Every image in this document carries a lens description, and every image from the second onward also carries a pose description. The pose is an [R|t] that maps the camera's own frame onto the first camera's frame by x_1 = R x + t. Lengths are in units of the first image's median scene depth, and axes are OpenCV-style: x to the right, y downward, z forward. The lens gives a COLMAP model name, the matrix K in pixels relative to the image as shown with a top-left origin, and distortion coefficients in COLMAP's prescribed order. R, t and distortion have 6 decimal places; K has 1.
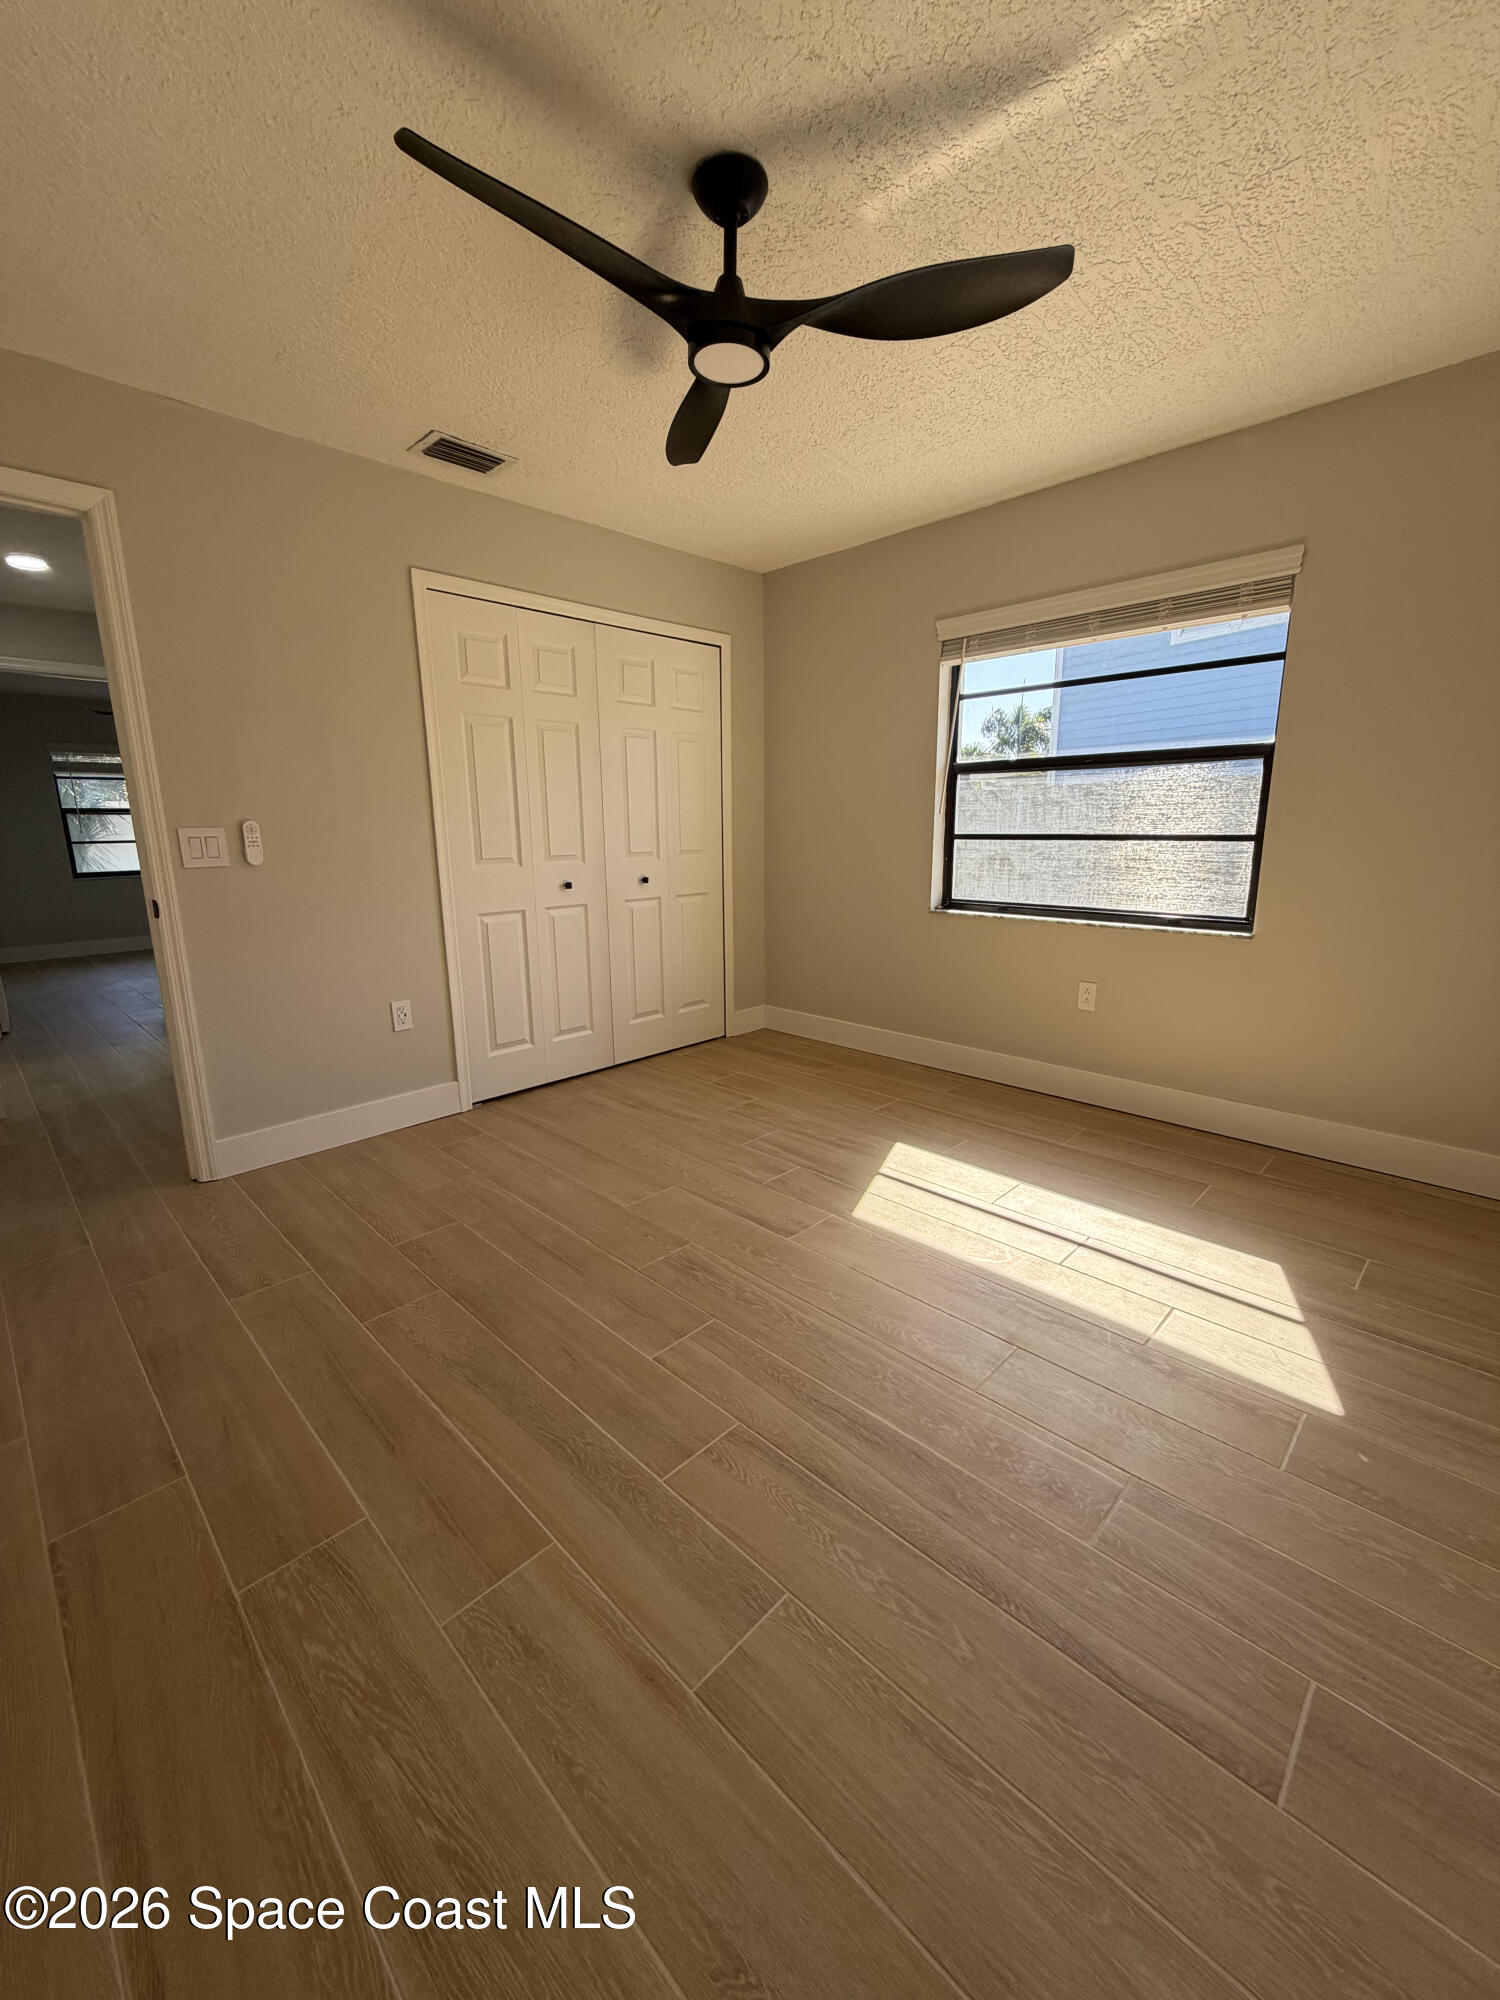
lens RADIAL K [[795.7, 0, 749.7], [0, 795.7, 994.2], [0, 0, 1]] dist [-0.002484, 0.001076]
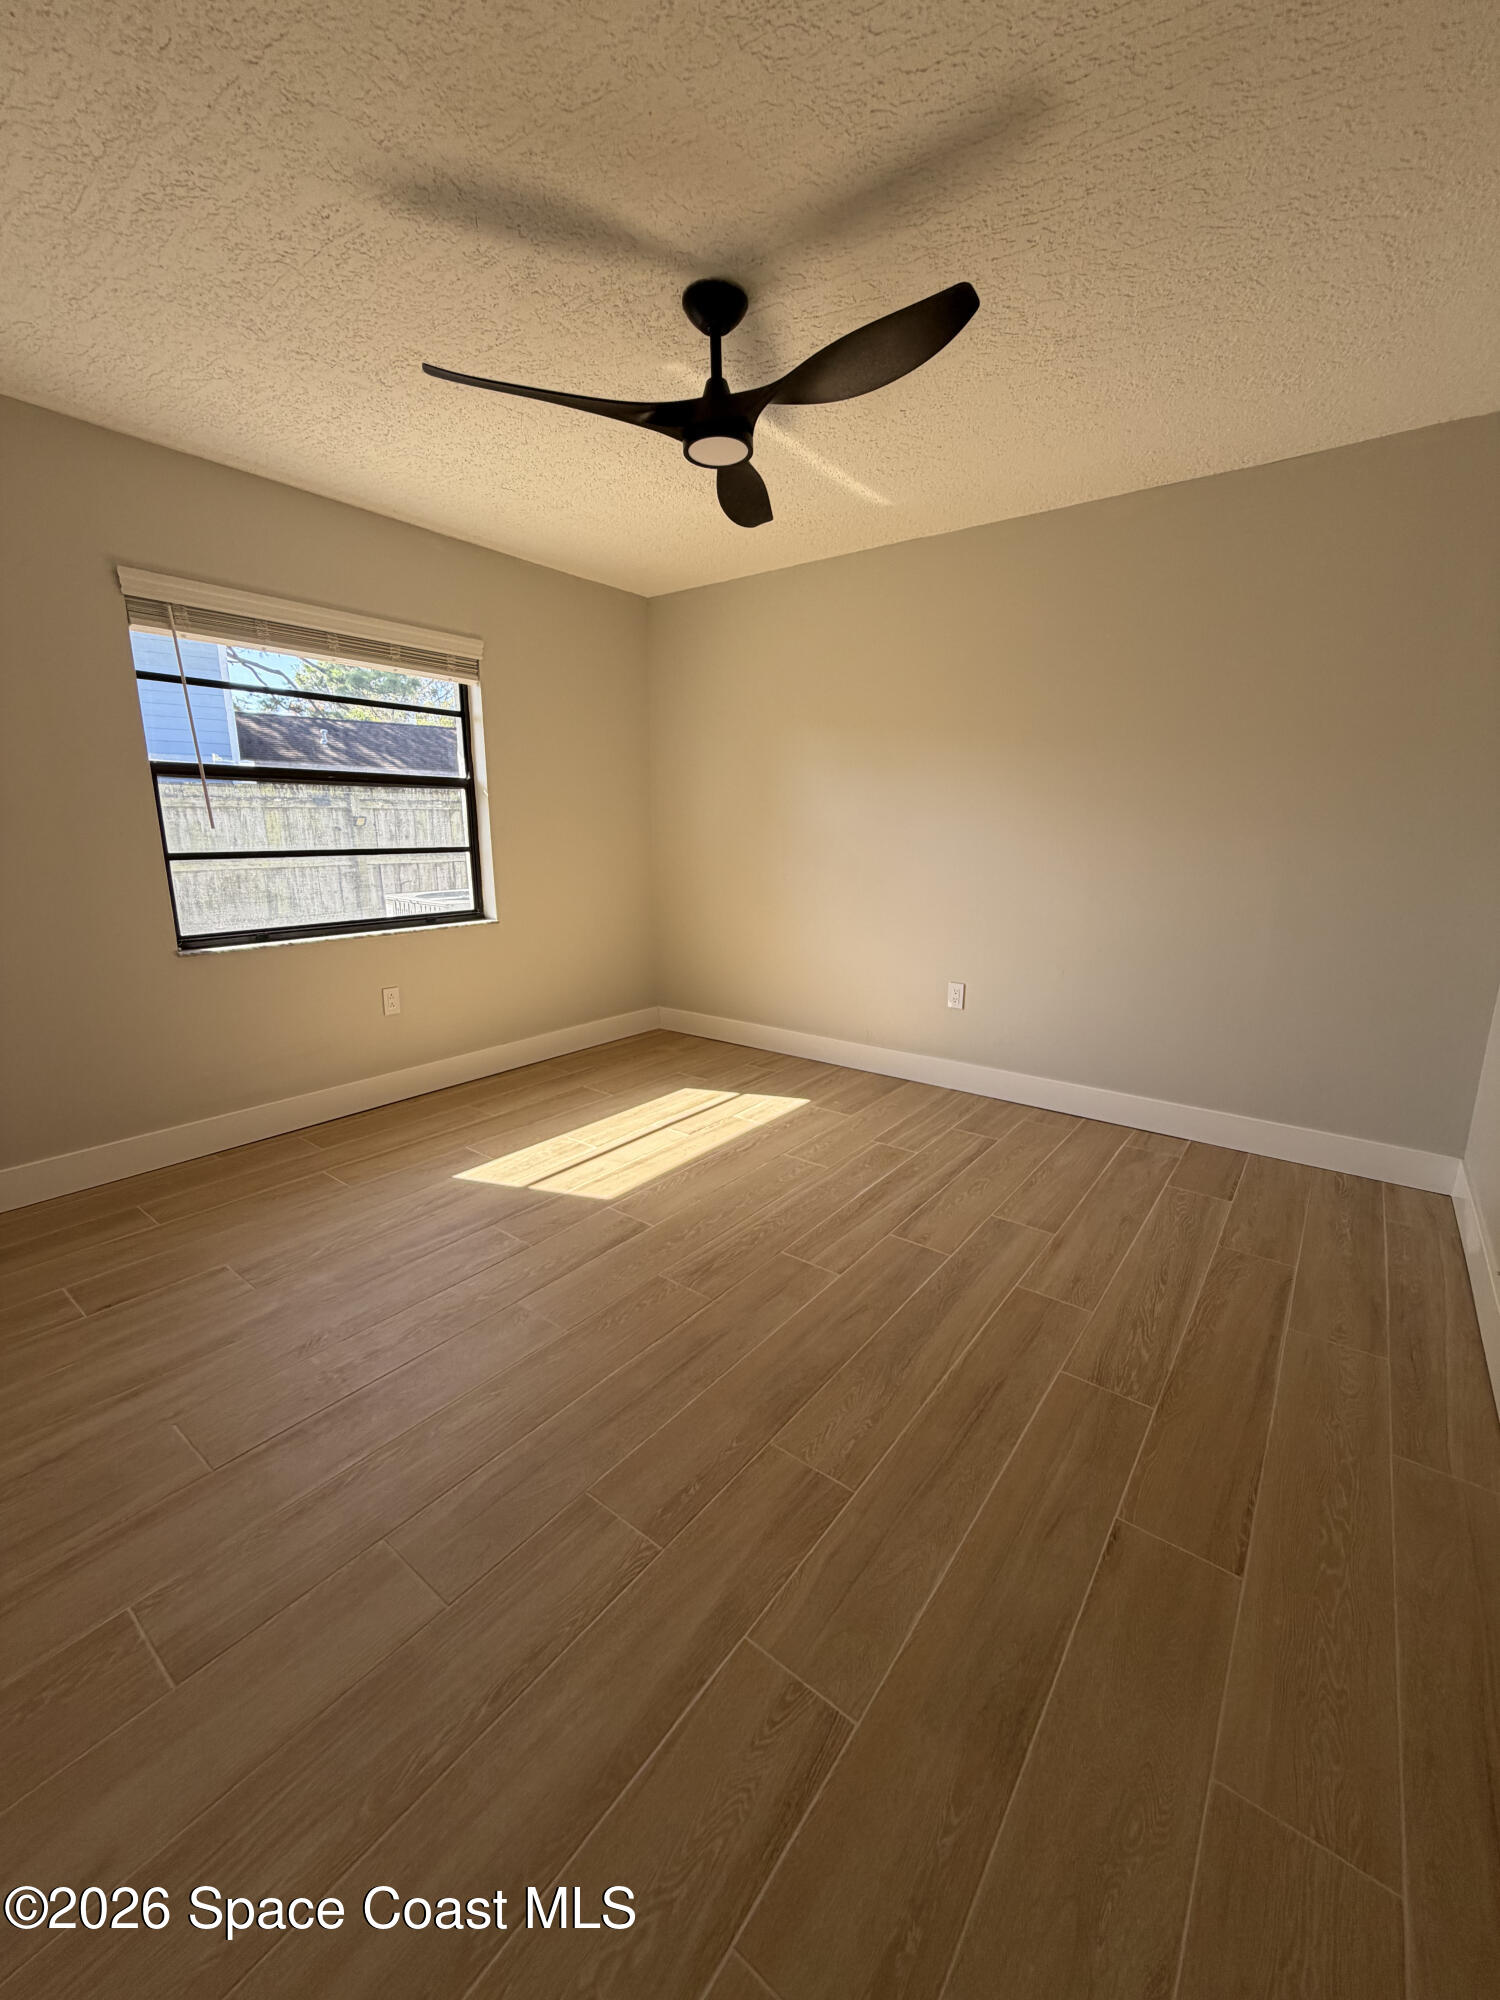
lens RADIAL K [[795.7, 0, 749.7], [0, 795.7, 994.2], [0, 0, 1]] dist [-0.002484, 0.001076]
pose [[-0.121131, -0.197901, 0.972709, -0.963929], [0.207928, 0.953126, 0.219810, -0.203244], [-0.970615, 0.228879, -0.074304, 0.889862]]
